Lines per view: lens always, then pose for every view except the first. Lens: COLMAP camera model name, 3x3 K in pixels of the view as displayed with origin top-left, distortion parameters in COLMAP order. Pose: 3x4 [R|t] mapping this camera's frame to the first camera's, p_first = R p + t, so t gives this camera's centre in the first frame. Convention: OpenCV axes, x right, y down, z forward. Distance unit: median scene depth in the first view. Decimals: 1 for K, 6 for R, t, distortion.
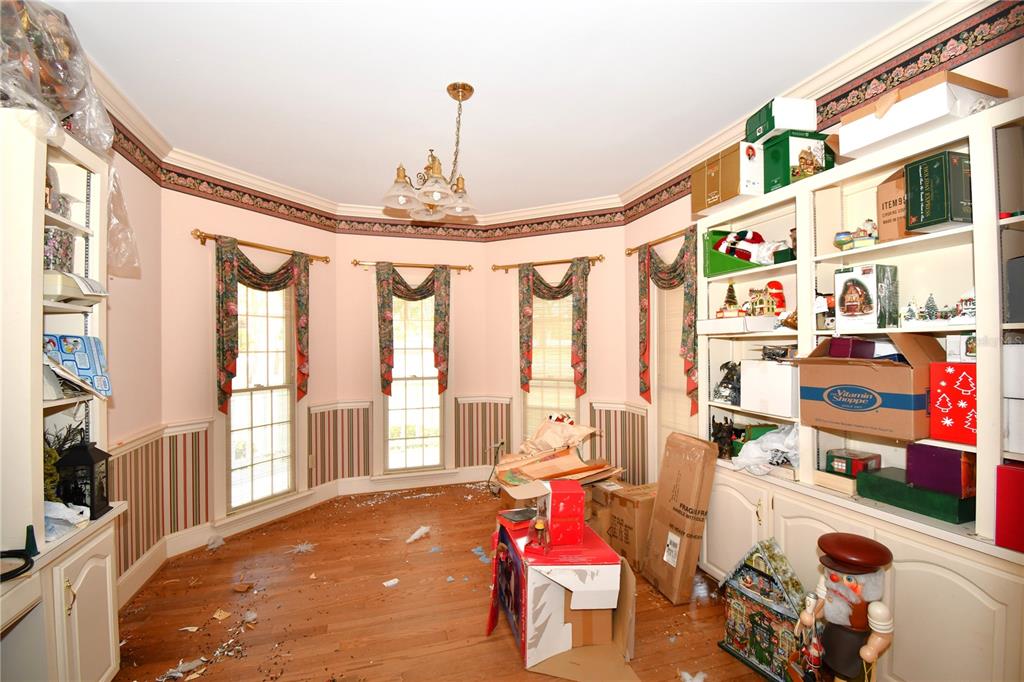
lens RADIAL K [[470.5, 0, 510.1], [0, 470.5, 341.7], [0, 0, 1]] dist [0.015744, -0.020972]
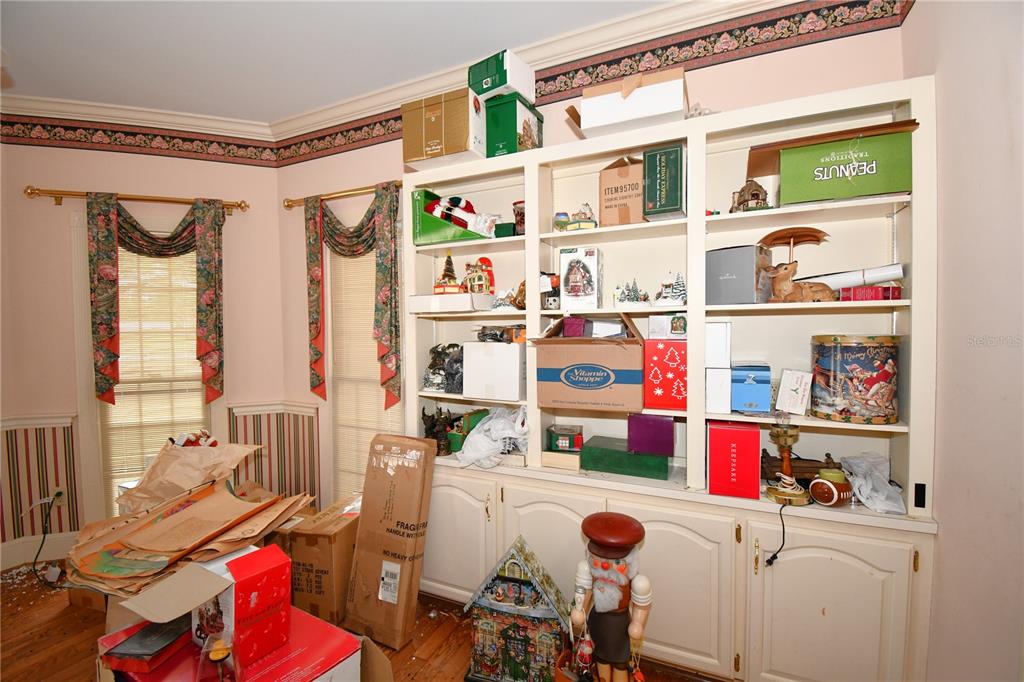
lens RADIAL K [[470.5, 0, 540.4], [0, 470.5, 341.6], [0, 0, 1]] dist [0.015744, -0.020972]
pose [[0.672907, -0.025957, 0.739271, -0.068615], [-0.000241, 0.999376, 0.035308, 0.006609], [-0.739727, -0.023937, 0.672482, 0.310507]]
